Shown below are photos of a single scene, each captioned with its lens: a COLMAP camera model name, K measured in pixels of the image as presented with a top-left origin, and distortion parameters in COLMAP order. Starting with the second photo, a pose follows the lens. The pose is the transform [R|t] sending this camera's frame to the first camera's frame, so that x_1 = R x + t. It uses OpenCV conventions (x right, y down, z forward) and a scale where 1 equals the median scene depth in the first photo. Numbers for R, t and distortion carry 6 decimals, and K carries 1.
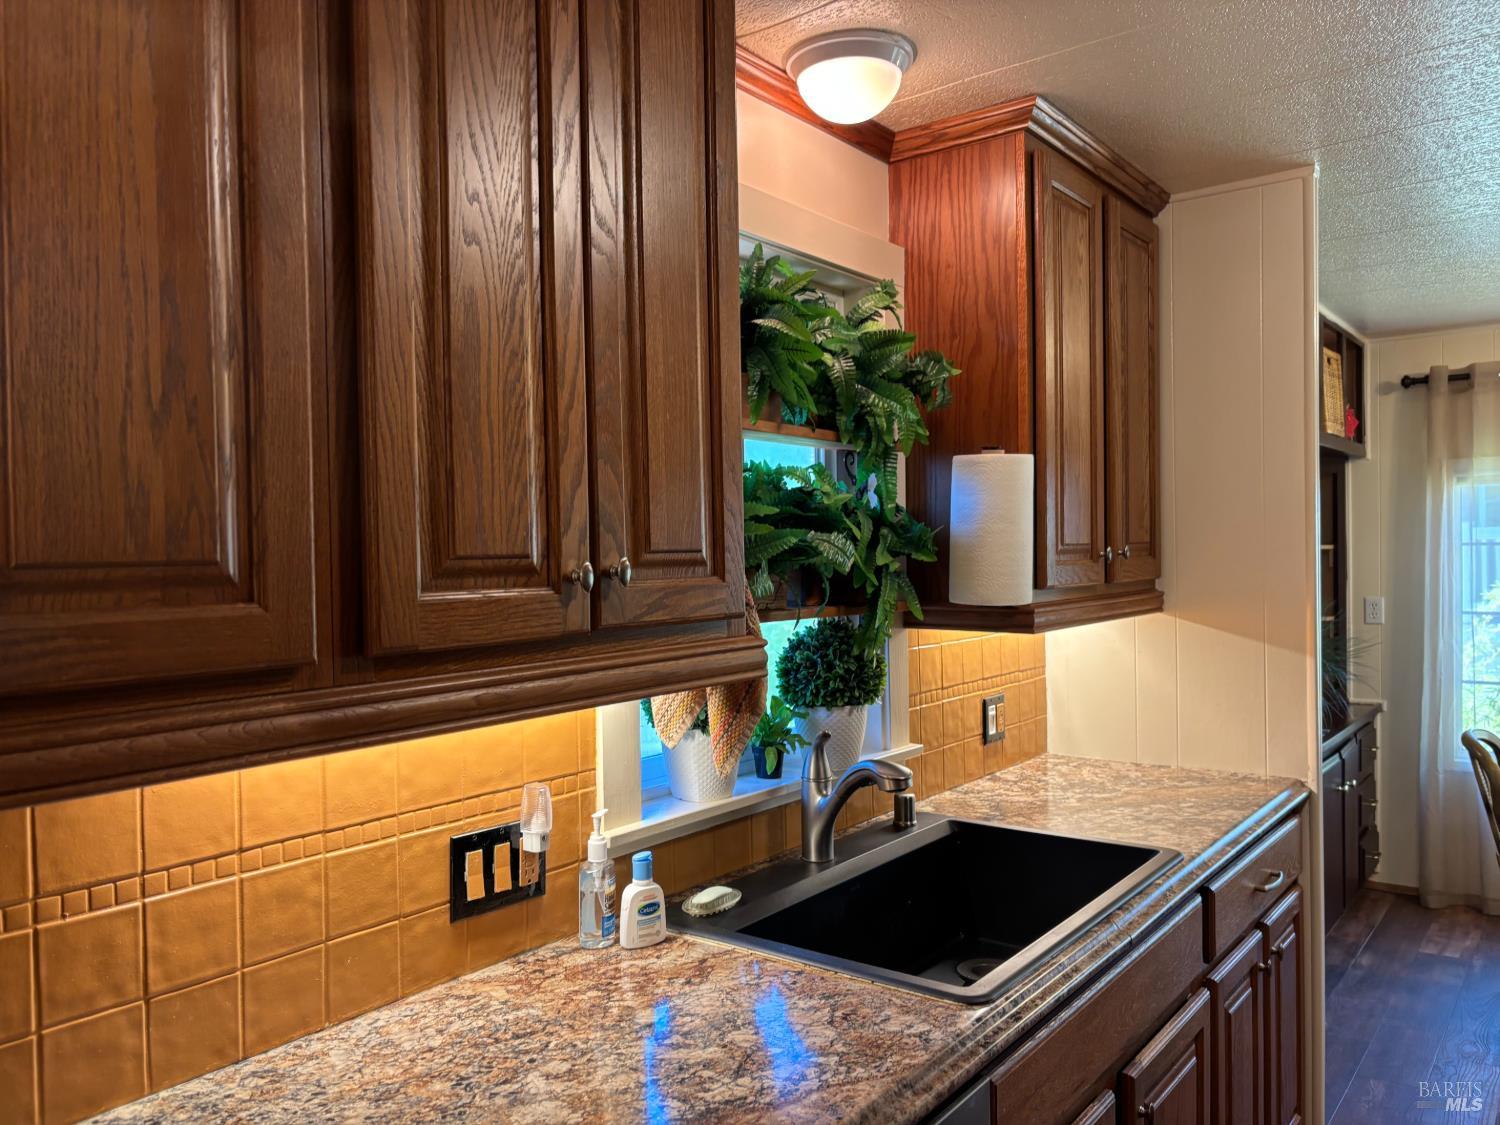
lens RADIAL K [[1106.2, 0, 750.0], [0, 1106.2, 562.5], [0, 0, 1]] dist [0.026423, -0.059548]
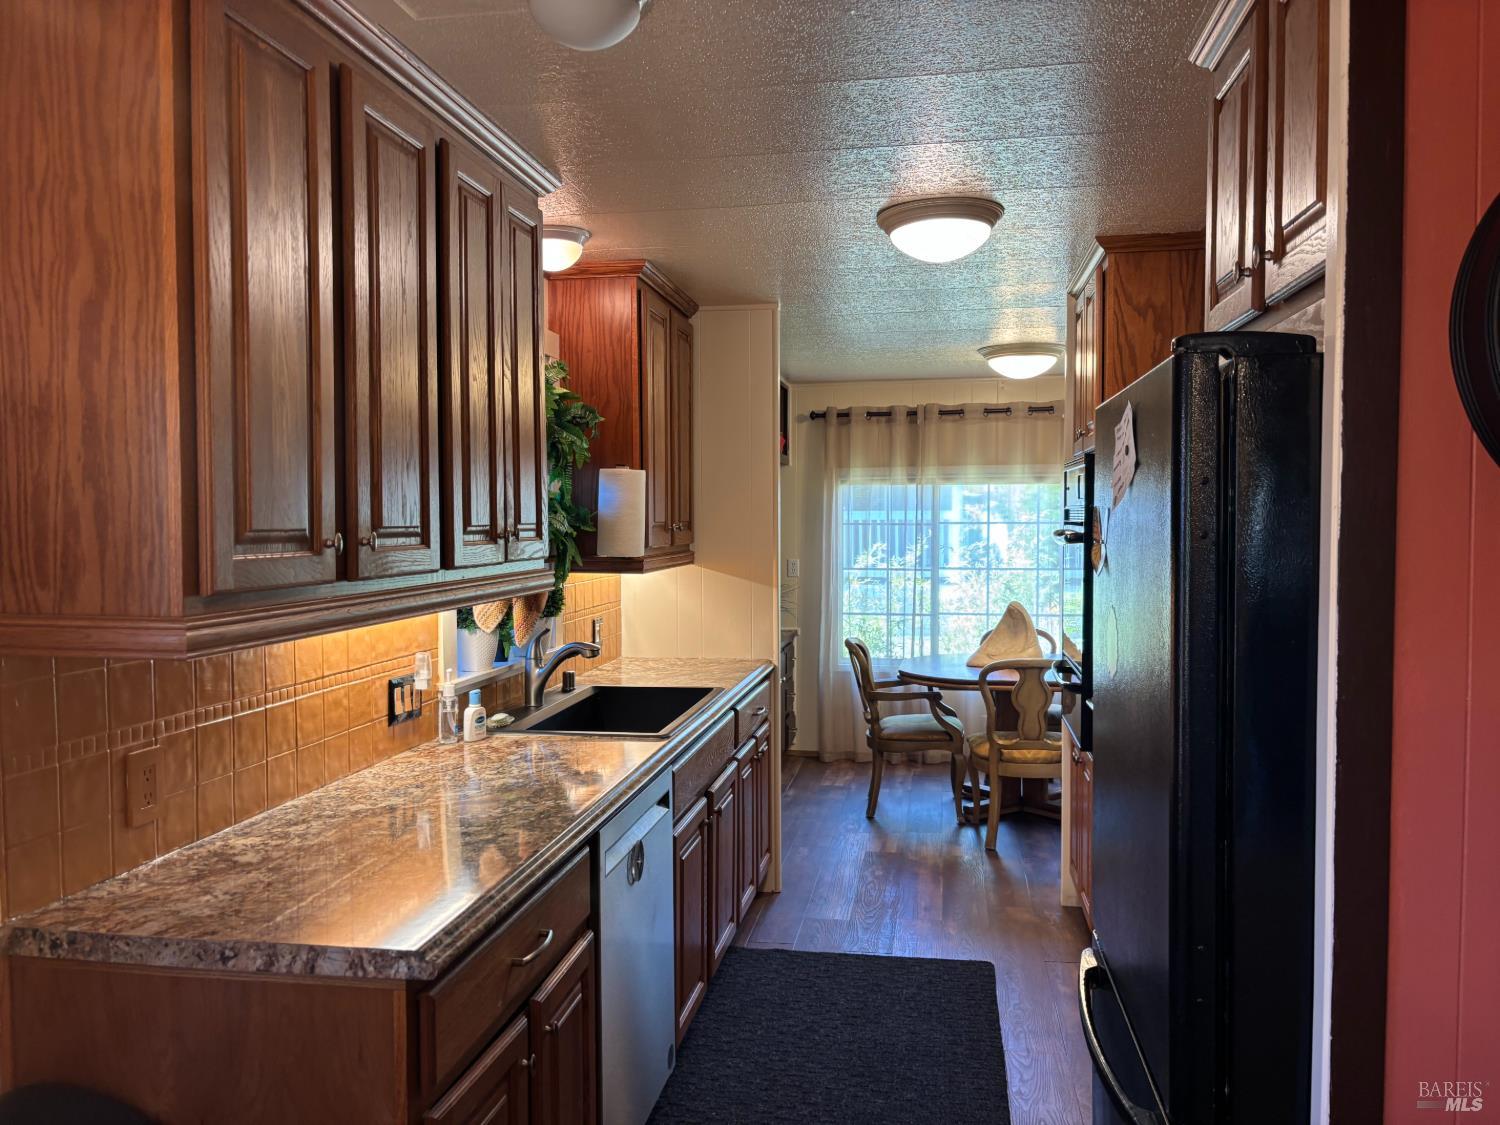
lens RADIAL K [[1106.2, 0, 750.0], [0, 1106.2, 562.5], [0, 0, 1]] dist [0.026423, -0.059548]
pose [[0.879058, -0.004432, 0.476693, -0.385882], [-0.006046, 0.999773, 0.020445, 0.010063], [-0.476676, -0.020855, 0.878832, -0.546716]]
